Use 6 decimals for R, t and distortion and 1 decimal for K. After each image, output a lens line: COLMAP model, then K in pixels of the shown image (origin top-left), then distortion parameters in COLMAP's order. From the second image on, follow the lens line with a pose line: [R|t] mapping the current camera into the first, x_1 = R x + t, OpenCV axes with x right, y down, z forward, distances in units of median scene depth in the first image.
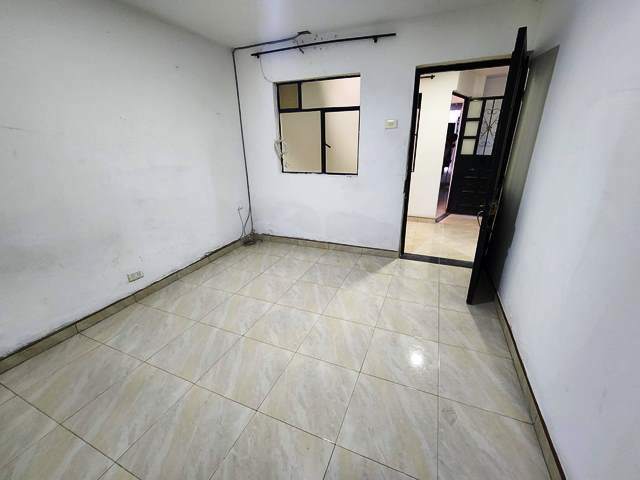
lens RADIAL K [[264.6, 0, 319.9], [0, 264.6, 238.6], [0, 0, 1]] dist [-0.001060, -0.000040]
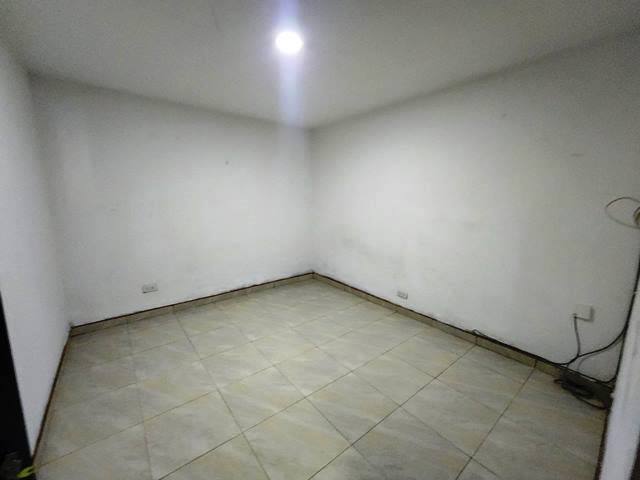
lens RADIAL K [[264.6, 0, 321.7], [0, 264.6, 240.8], [0, 0, 1]] dist [-0.001060, -0.000040]
pose [[-0.472897, 0.163302, -0.865853, 0.505353], [-0.303354, 0.892426, 0.333994, -0.362074], [0.827251, 0.420605, -0.372487, 0.935575]]
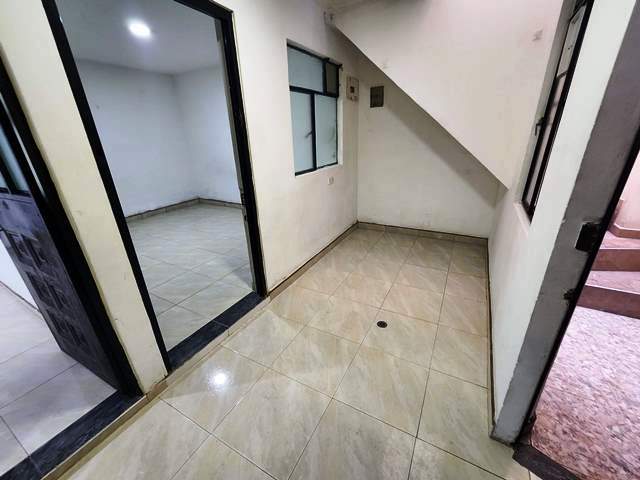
lens RADIAL K [[264.6, 0, 320.0], [0, 264.6, 239.0], [0, 0, 1]] dist [-0.001060, -0.000040]
pose [[-0.108101, 0.389712, -0.914570, 1.073473], [-0.316952, 0.858443, 0.403259, -0.492672], [0.942261, 0.333467, 0.030722, 1.309883]]
